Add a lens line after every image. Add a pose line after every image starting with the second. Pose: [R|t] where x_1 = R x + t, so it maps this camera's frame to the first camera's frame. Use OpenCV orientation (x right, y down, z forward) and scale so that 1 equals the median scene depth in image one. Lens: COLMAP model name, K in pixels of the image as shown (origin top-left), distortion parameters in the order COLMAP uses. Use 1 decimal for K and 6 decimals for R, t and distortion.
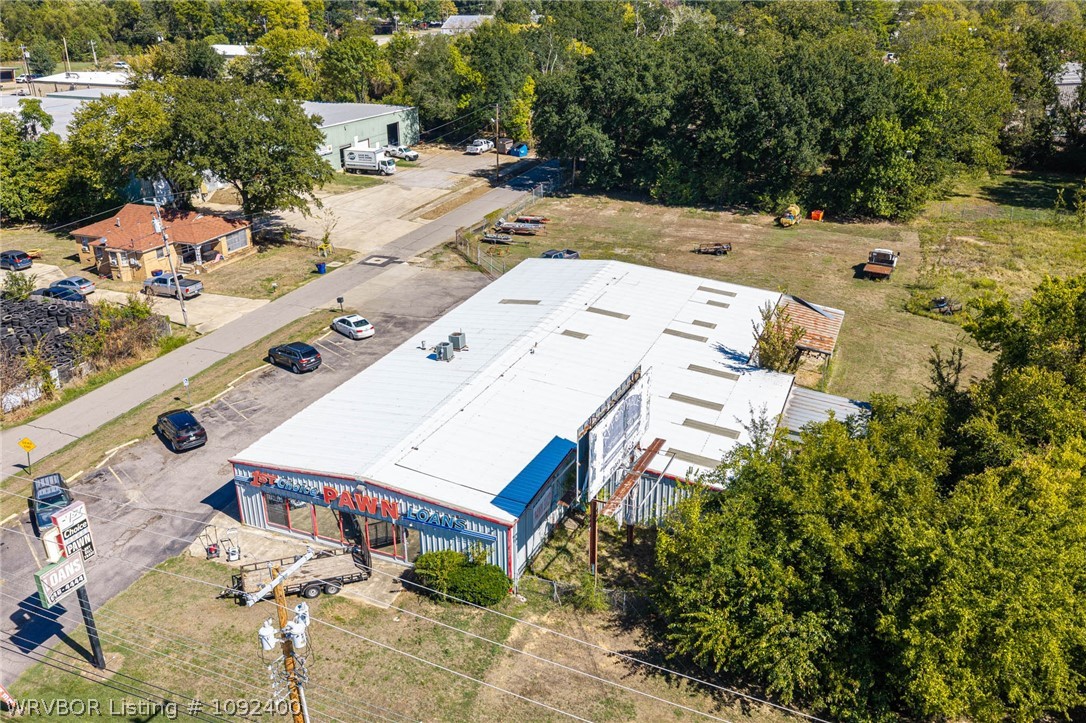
lens RADIAL K [[894.6, 0, 545.0], [0, 894.6, 364.2], [0, 0, 1]] dist [0.025075, -0.048088]
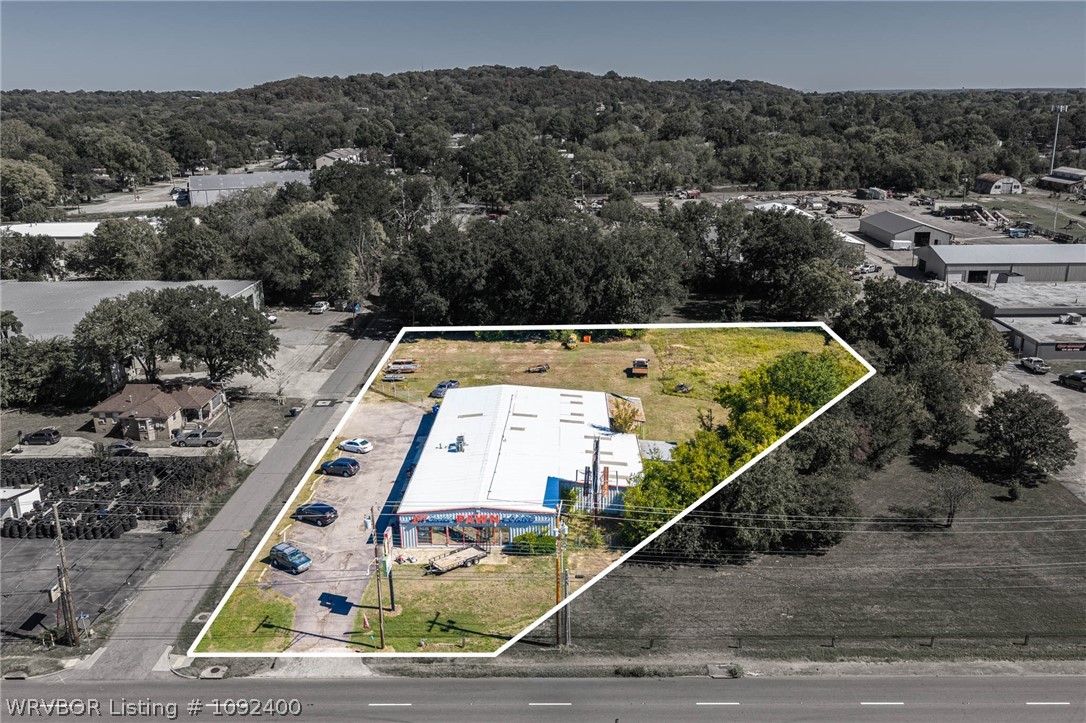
lens RADIAL K [[894.6, 0, 545.0], [0, 894.6, 364.2], [0, 0, 1]] dist [0.025075, -0.048088]
pose [[0.934441, -0.108404, 0.339217, -0.326954], [0.147680, 0.984736, -0.092119, 0.007930], [-0.324053, 0.136175, 0.936187, -0.458929]]
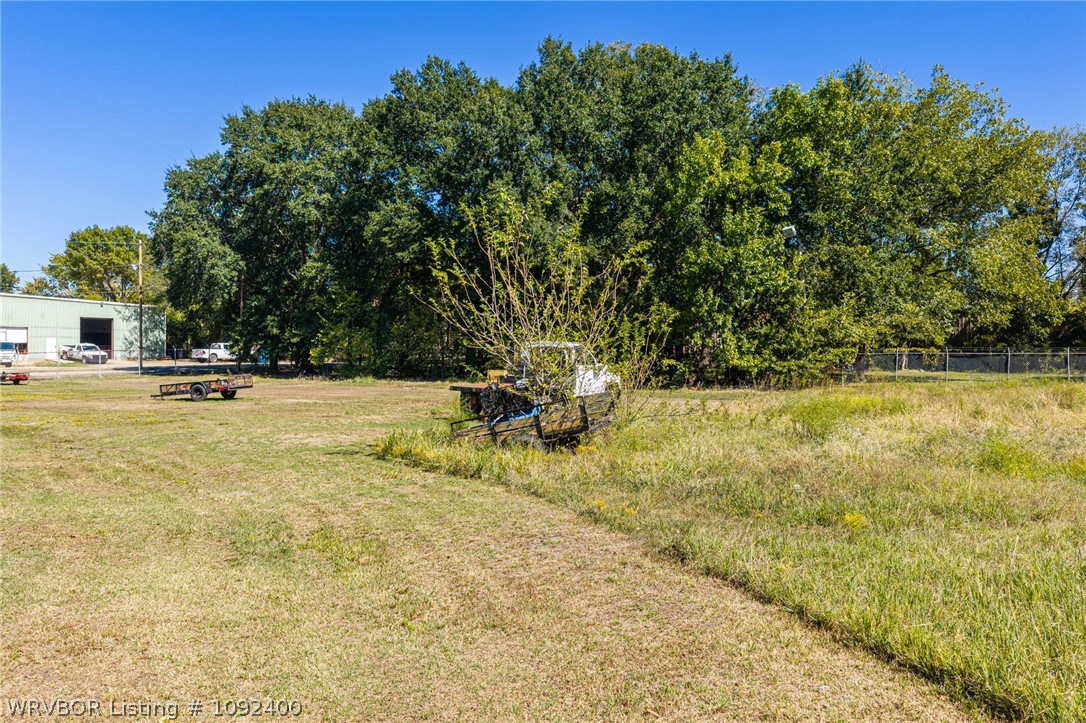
lens RADIAL K [[894.6, 0, 545.0], [0, 894.6, 364.2], [0, 0, 1]] dist [0.025075, -0.048088]
pose [[0.987428, 0.004018, -0.158021, 0.393983], [-0.065799, 0.919399, -0.387783, 0.000429], [0.143726, 0.393306, 0.908104, 0.673647]]
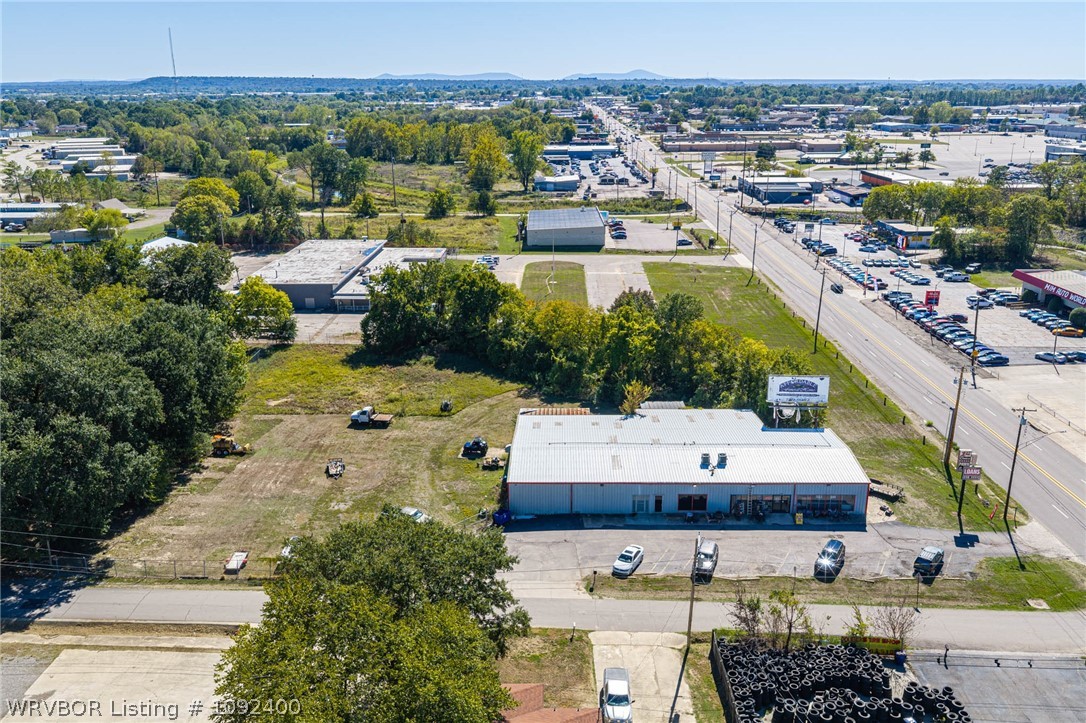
lens RADIAL K [[894.6, 0, 545.0], [0, 894.6, 364.2], [0, 0, 1]] dist [0.025075, -0.048088]
pose [[-0.360966, -0.270724, 0.892419, -0.911641], [0.373165, 0.835058, 0.404260, -0.611670], [-0.854665, 0.478944, -0.200403, 0.940964]]
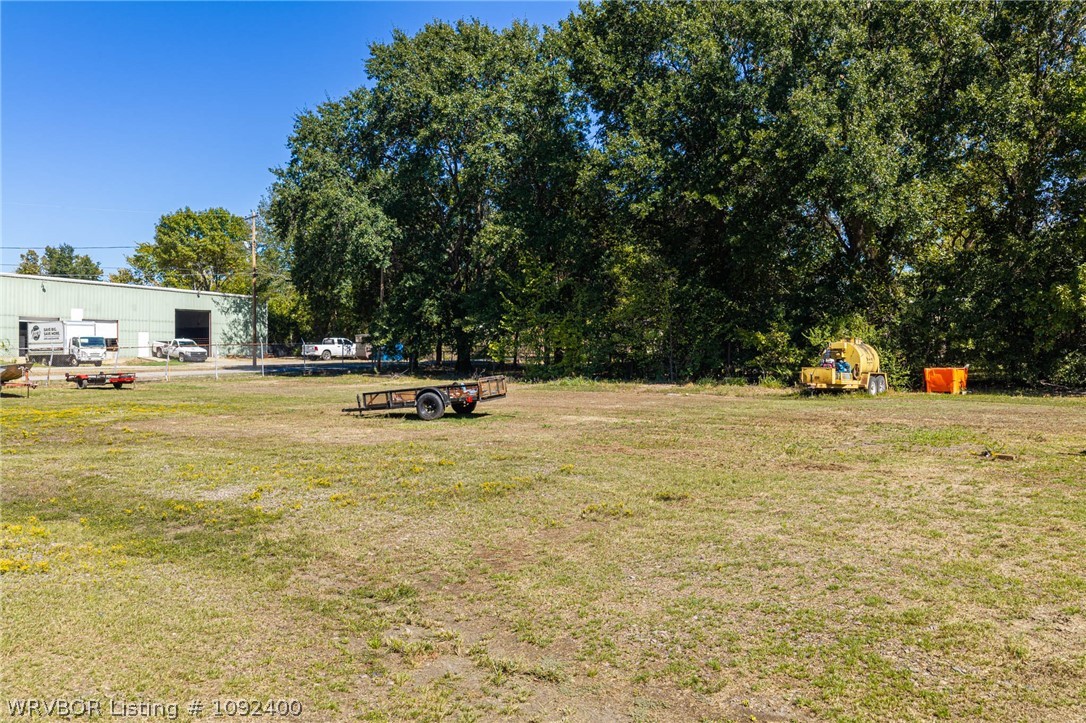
lens RADIAL K [[894.6, 0, 545.0], [0, 894.6, 364.2], [0, 0, 1]] dist [0.025075, -0.048088]
pose [[0.975126, 0.001269, -0.221649, 0.271531], [-0.087816, 0.920367, -0.381067, -0.049882], [0.203515, 0.391053, 0.897585, 0.795018]]
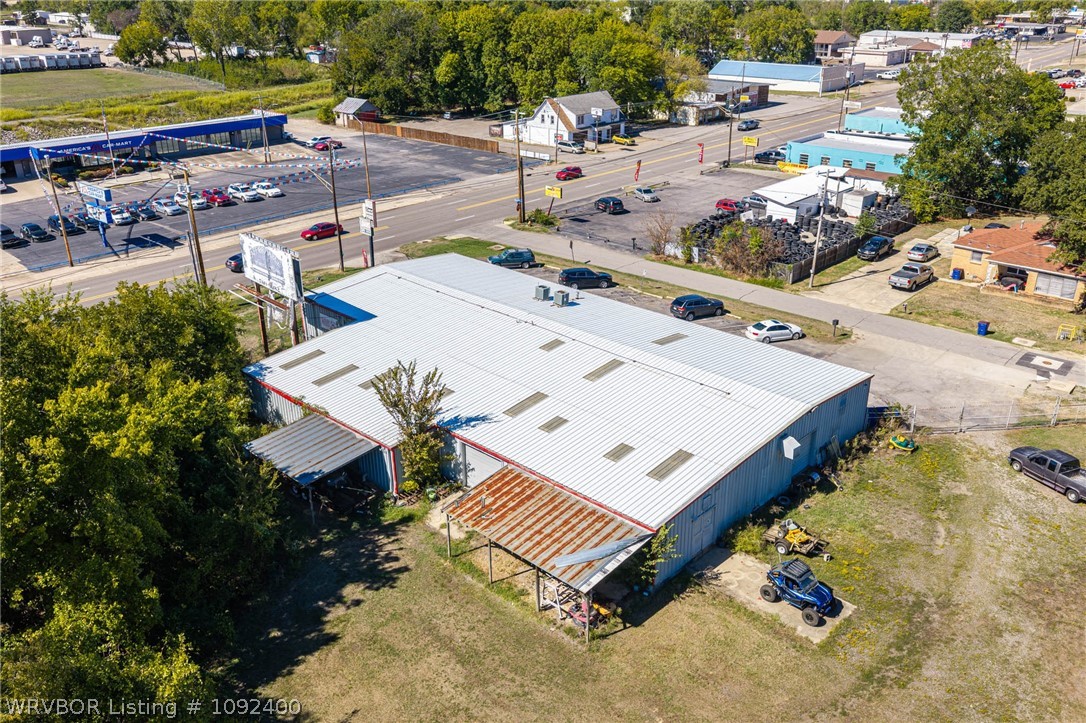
lens RADIAL K [[894.6, 0, 545.0], [0, 894.6, 364.2], [0, 0, 1]] dist [0.025075, -0.048088]
pose [[-0.358622, 0.378750, -0.853193, 0.560961], [-0.362336, 0.785848, 0.501155, -0.321669], [0.860292, 0.488868, -0.144588, 0.733711]]
